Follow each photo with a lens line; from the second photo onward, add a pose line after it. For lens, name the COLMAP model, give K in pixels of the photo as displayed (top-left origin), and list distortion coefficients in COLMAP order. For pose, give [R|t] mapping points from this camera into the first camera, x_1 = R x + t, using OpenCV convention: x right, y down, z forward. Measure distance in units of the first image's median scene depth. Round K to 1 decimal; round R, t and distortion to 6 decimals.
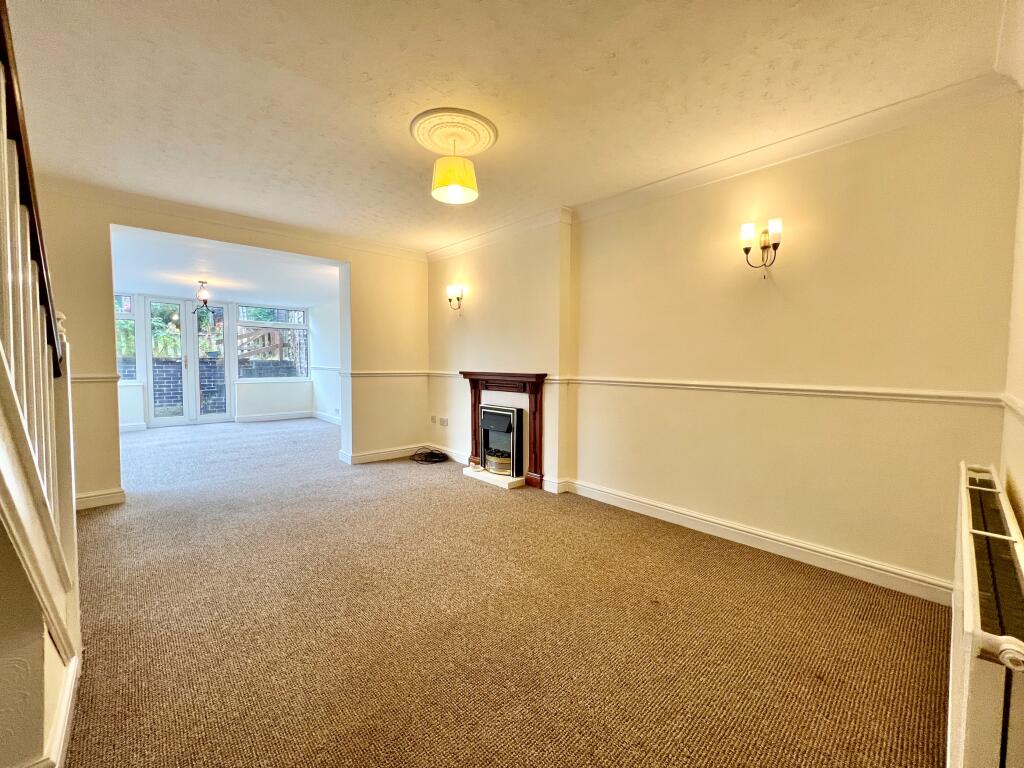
lens RADIAL K [[412.2, 0, 512.0], [0, 412.2, 384.0], [0, 0, 1]] dist [-0.000334, -0.000035]
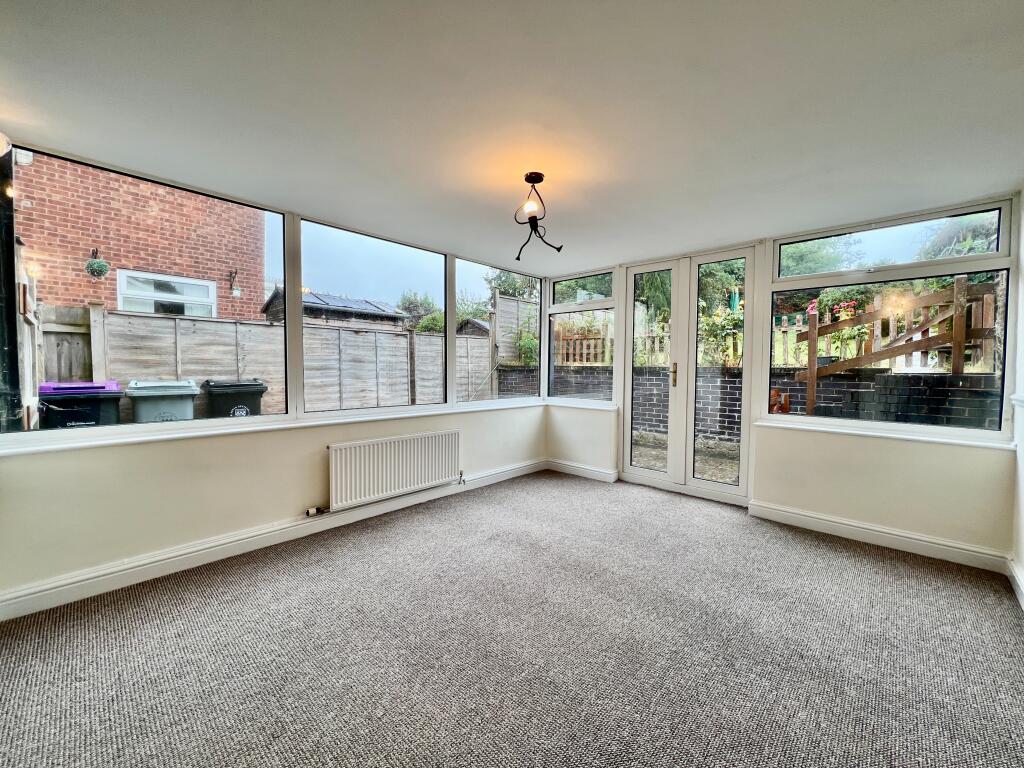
lens RADIAL K [[412.6, 0, 512.0], [0, 412.6, 384.0], [0, 0, 1]] dist [0.002923, 0.000486]
pose [[0.066535, 0.032198, -0.997264, -0.261584], [-0.062711, 0.997638, 0.028026, -0.041822], [0.995811, 0.060674, 0.068397, 0.735870]]
